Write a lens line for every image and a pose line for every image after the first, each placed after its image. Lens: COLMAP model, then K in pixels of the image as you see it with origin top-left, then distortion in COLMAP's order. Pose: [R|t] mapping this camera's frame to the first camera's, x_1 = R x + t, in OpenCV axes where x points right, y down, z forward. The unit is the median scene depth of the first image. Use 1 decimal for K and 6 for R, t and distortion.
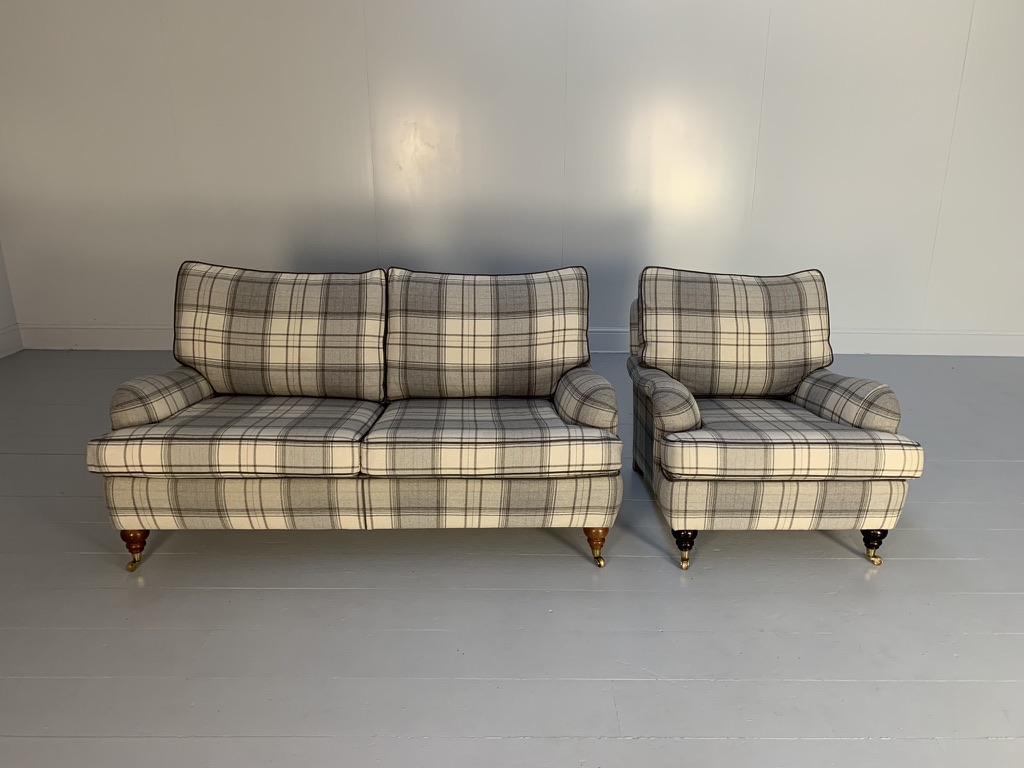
lens RADIAL K [[788.9, 0, 519.2], [0, 788.9, 375.1], [0, 0, 1]] dist [0.104428, -0.178783]
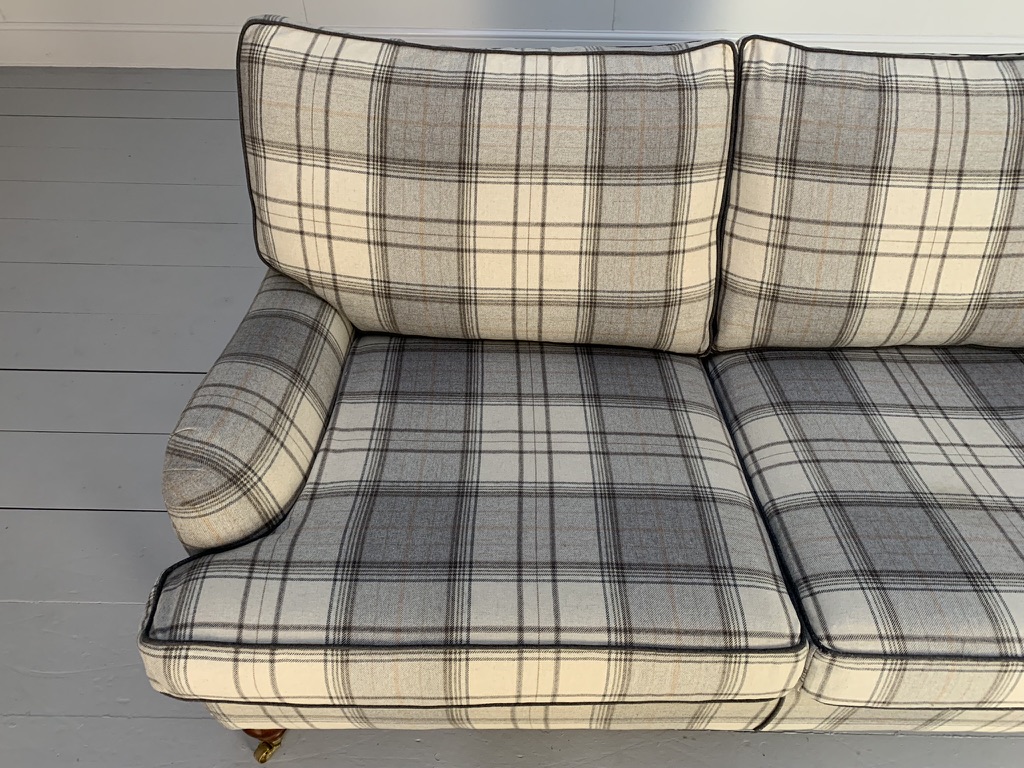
lens RADIAL K [[788.9, 0, 514.1], [0, 788.9, 371.7], [0, 0, 1]] dist [0.104428, -0.178783]
pose [[0.999622, 0.019815, -0.019081, -0.281079], [-0.008751, 0.886676, 0.462309, -0.178348], [0.026080, -0.461967, 0.886513, 0.579270]]
